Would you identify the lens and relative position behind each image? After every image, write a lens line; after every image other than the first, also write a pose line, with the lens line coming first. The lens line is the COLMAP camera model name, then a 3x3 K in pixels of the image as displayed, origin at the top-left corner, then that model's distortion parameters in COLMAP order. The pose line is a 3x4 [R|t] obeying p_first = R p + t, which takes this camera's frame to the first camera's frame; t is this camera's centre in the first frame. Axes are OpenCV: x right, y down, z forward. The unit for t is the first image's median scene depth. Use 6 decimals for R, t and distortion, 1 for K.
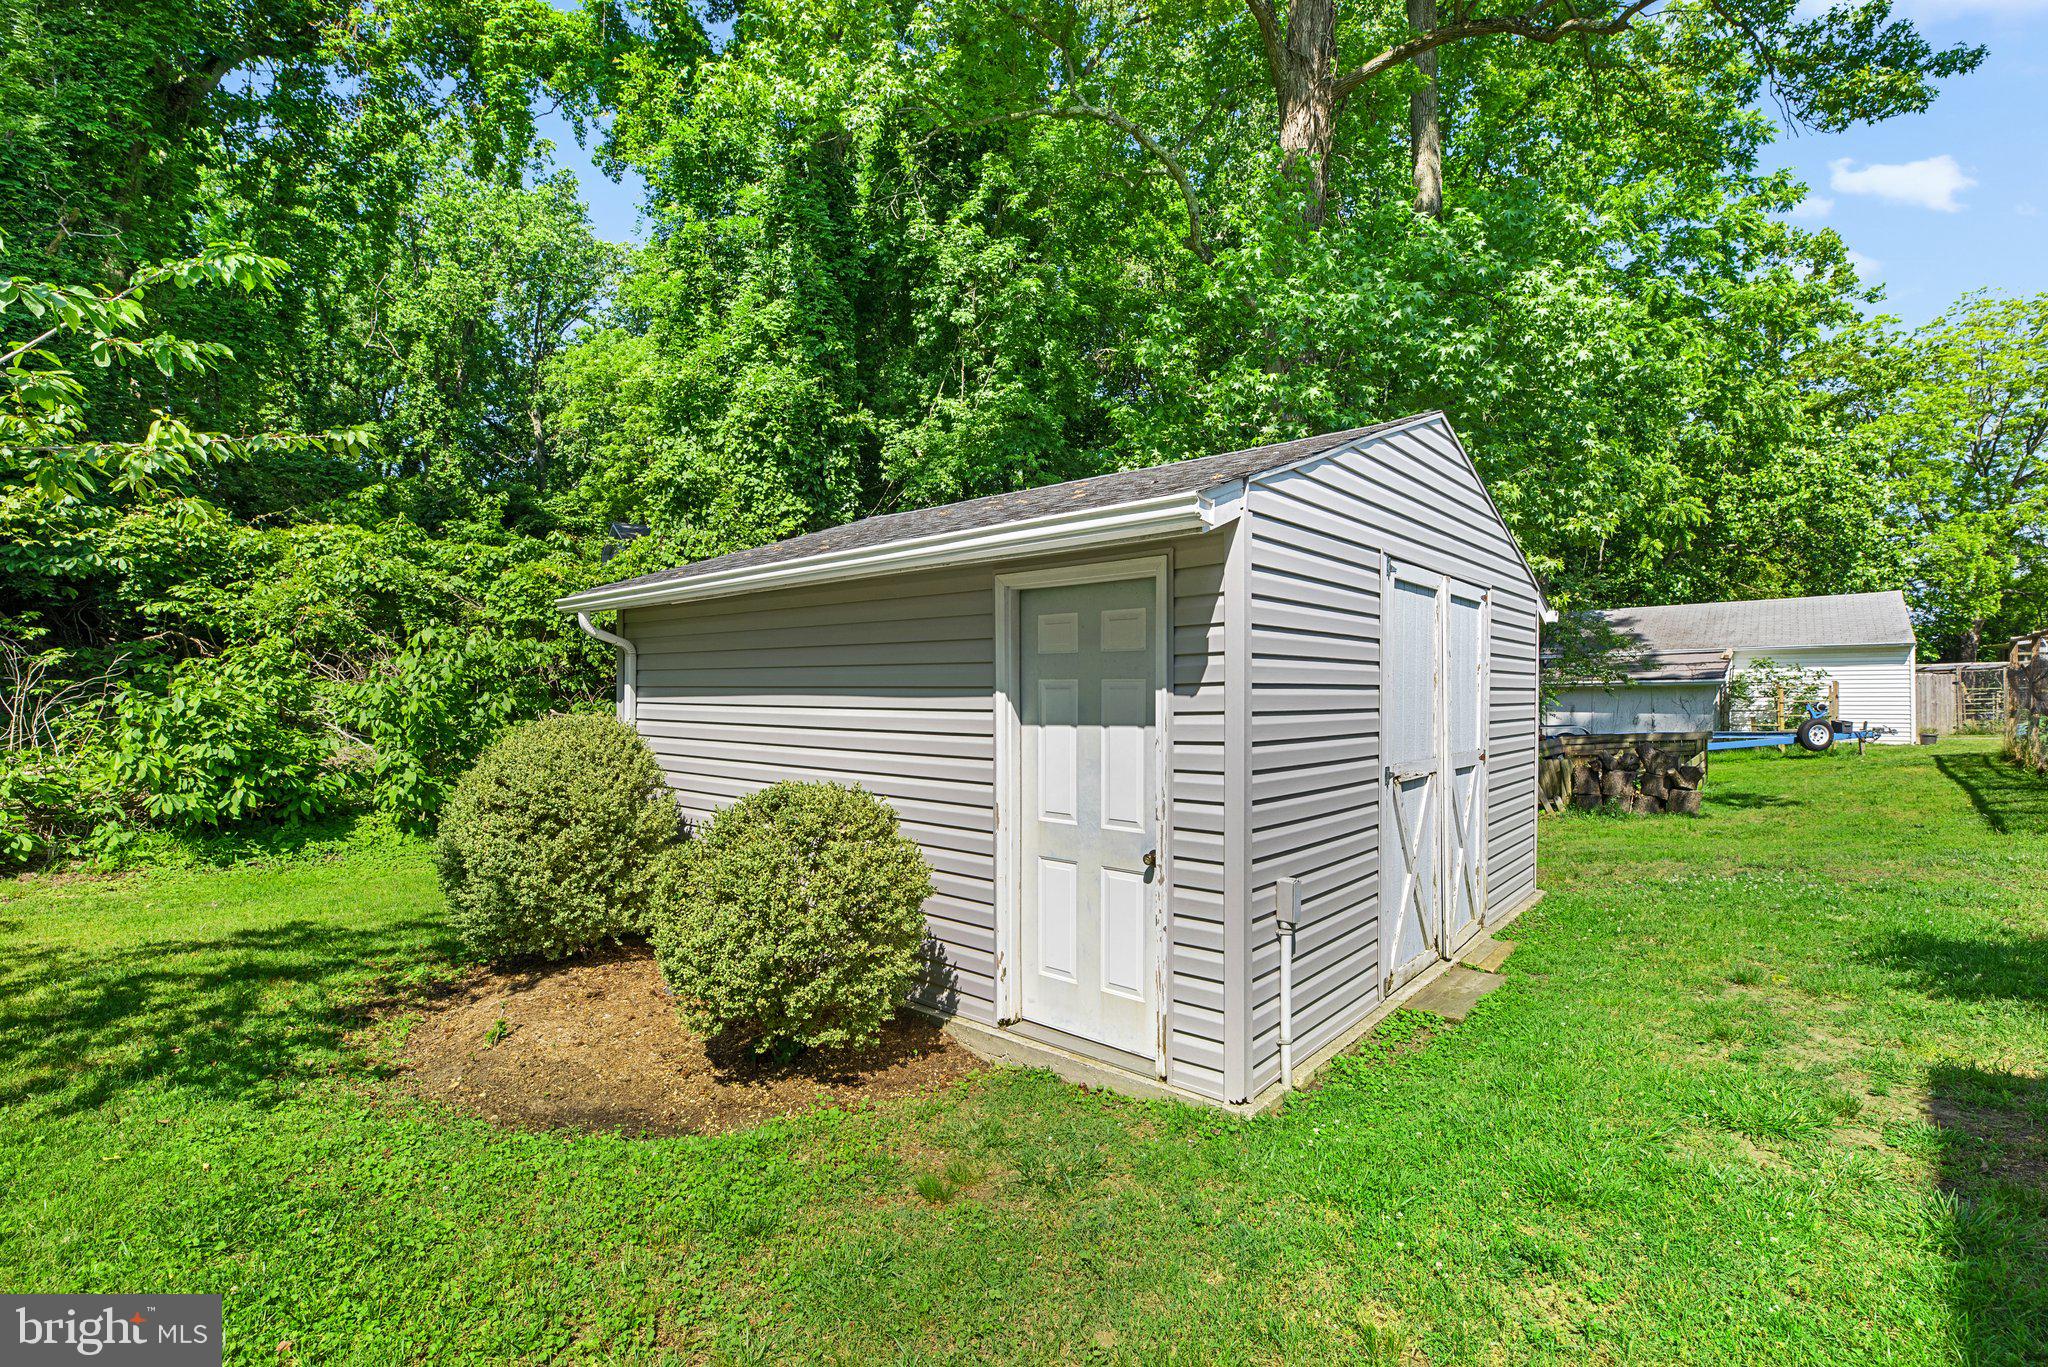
lens RADIAL K [[918.0, 0, 1031.2], [0, 918.0, 688.6], [0, 0, 1]] dist [0.002423, 0.000447]
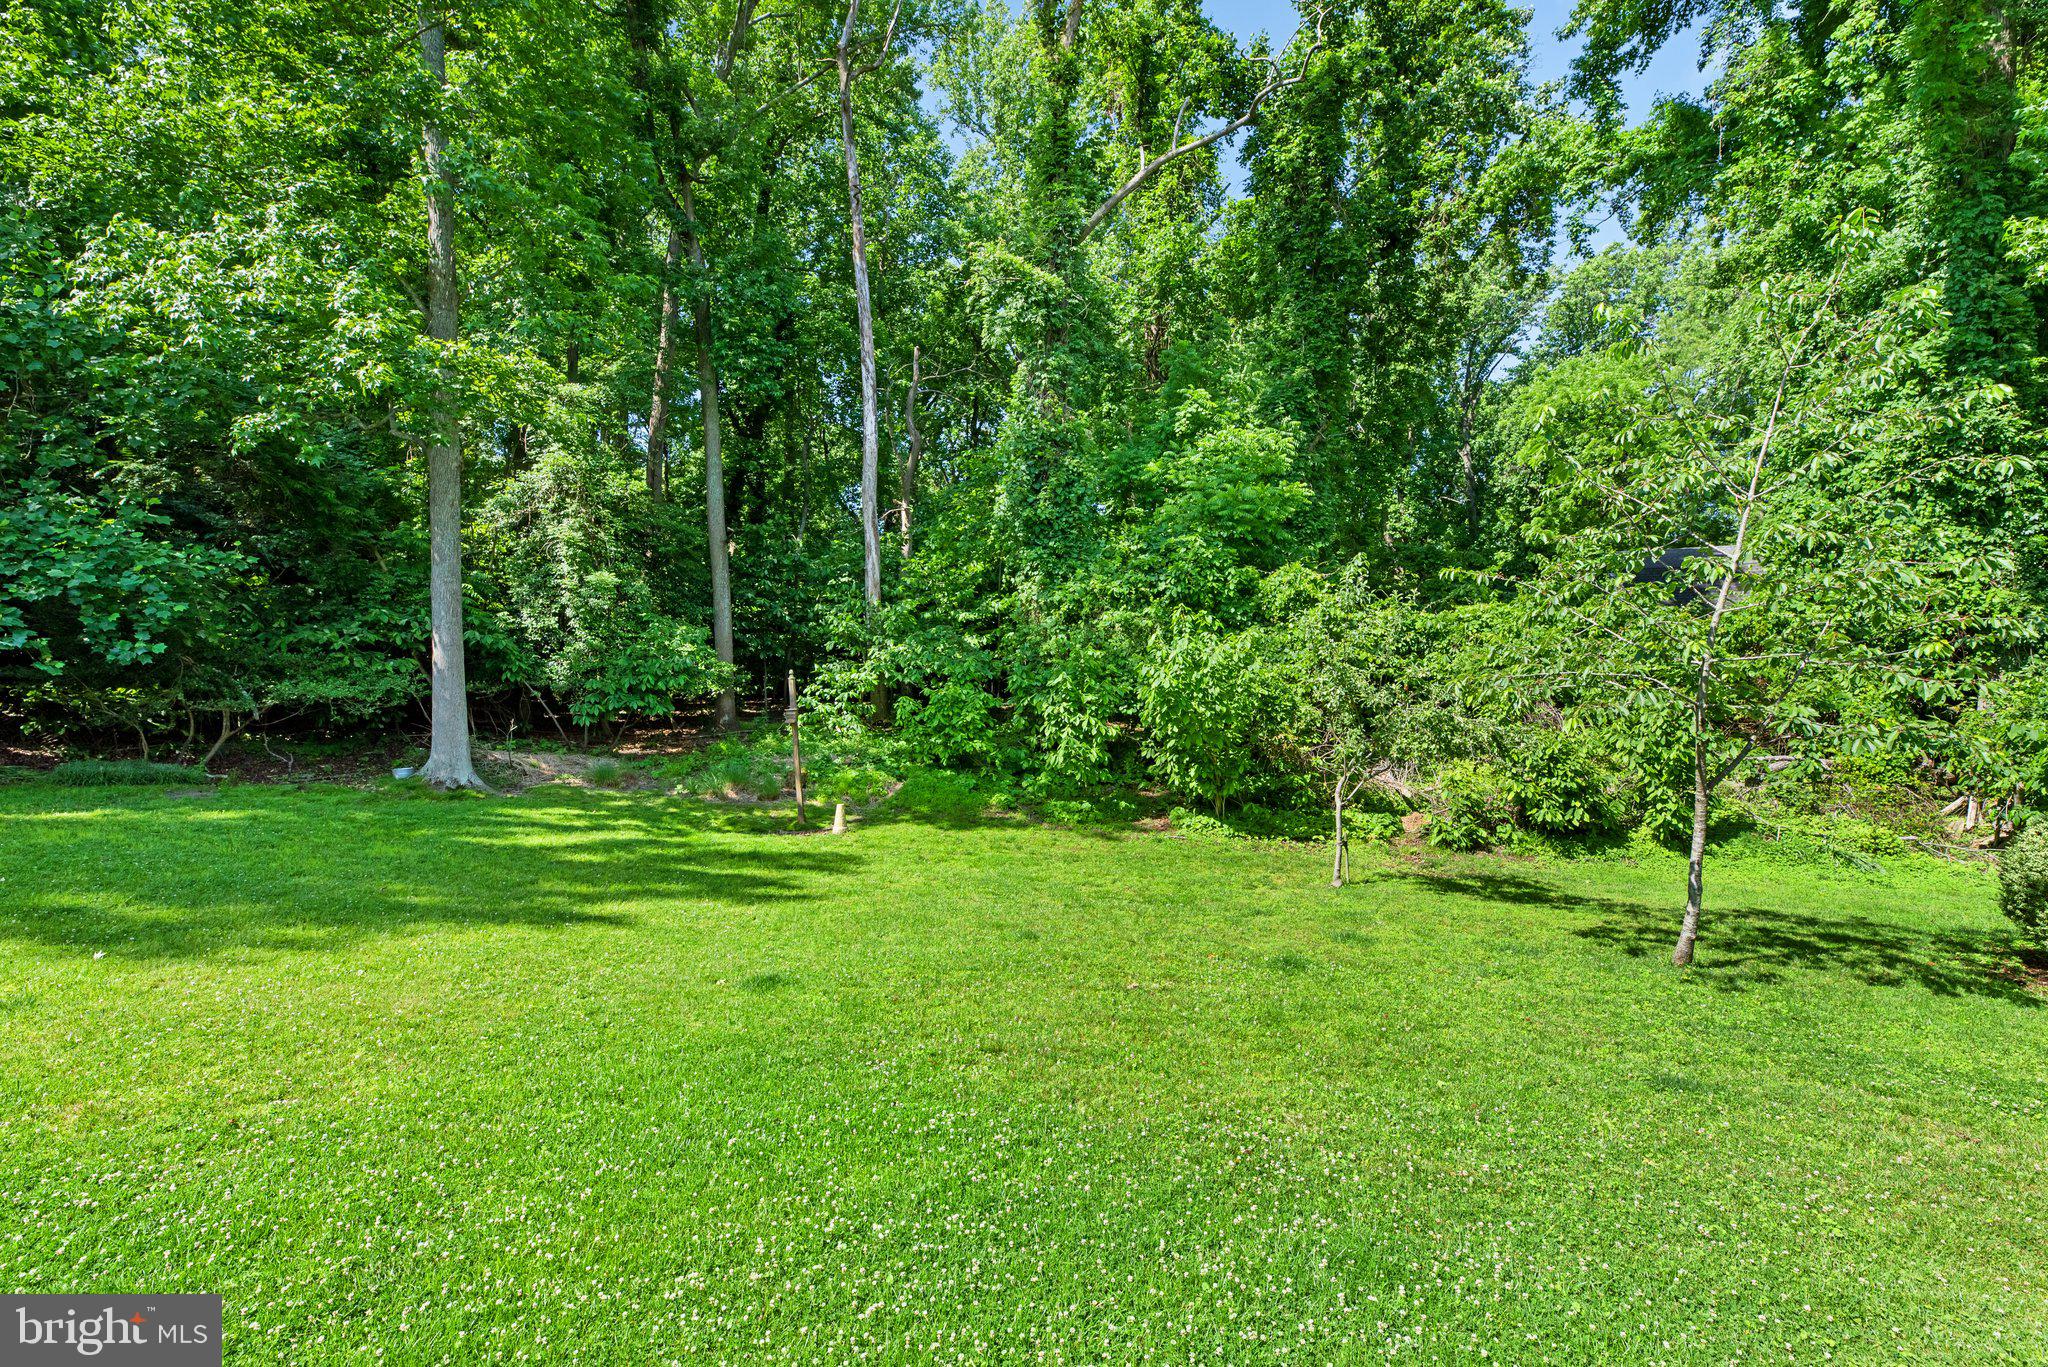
lens RADIAL K [[918.0, 0, 1031.2], [0, 918.0, 688.6], [0, 0, 1]] dist [0.002423, 0.000447]
pose [[0.639286, -0.027096, -0.768492, -0.144558], [0.022542, 0.999610, -0.016492, -0.047792], [0.768639, -0.006780, 0.639647, -0.370679]]
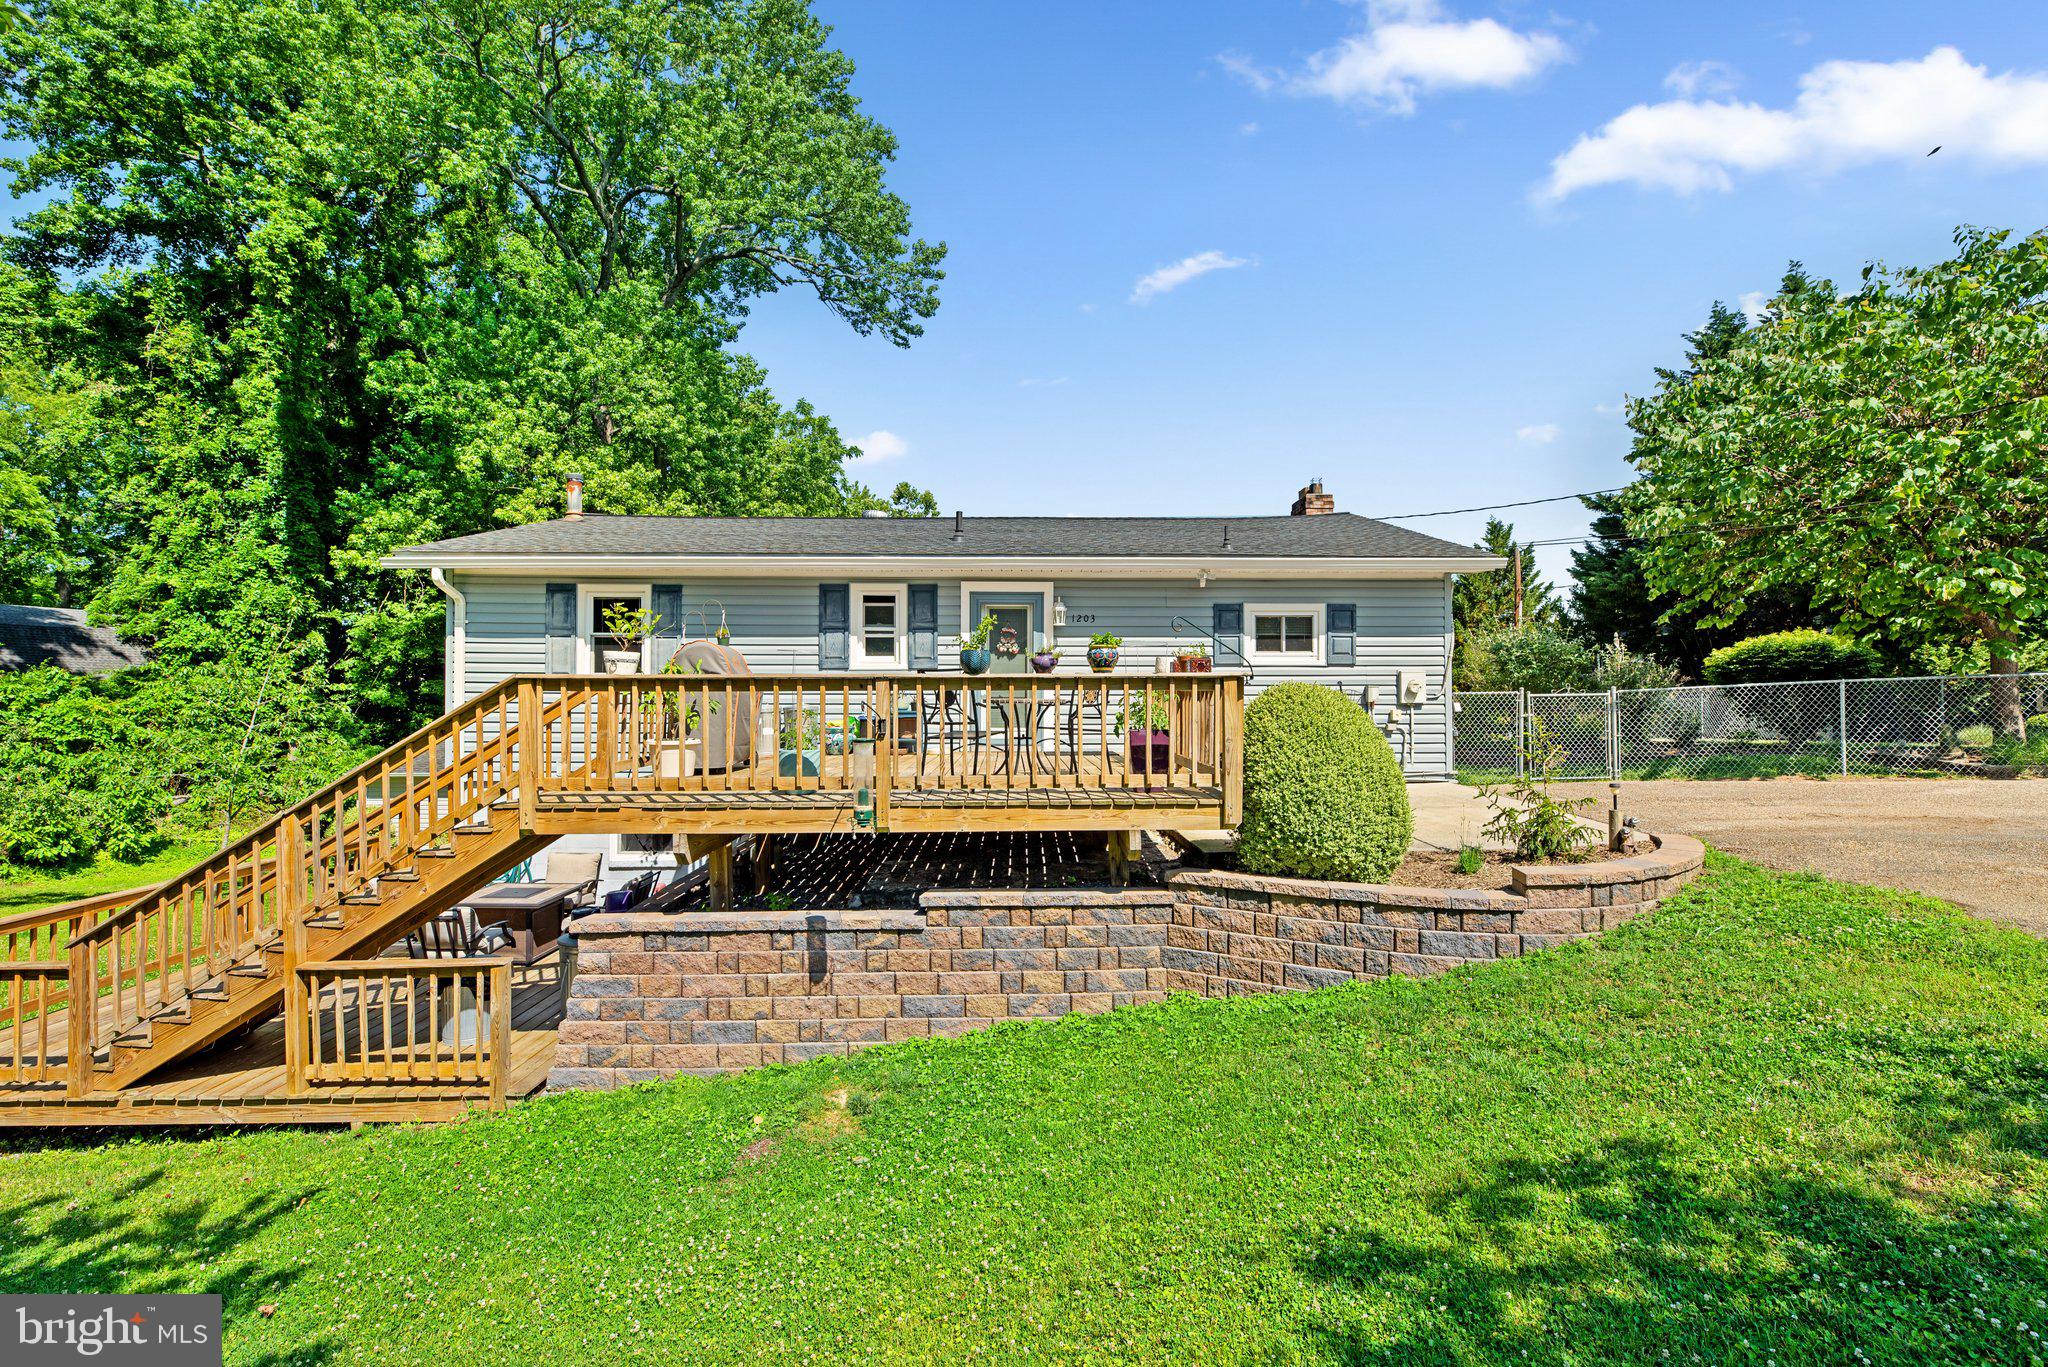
lens RADIAL K [[918.0, 0, 1031.2], [0, 918.0, 688.6], [0, 0, 1]] dist [0.002423, 0.000447]
pose [[0.789779, 0.007213, 0.613349, -0.212425], [-0.000863, 0.999943, -0.010647, -0.137105], [-0.613391, 0.007880, 0.789740, -1.208496]]
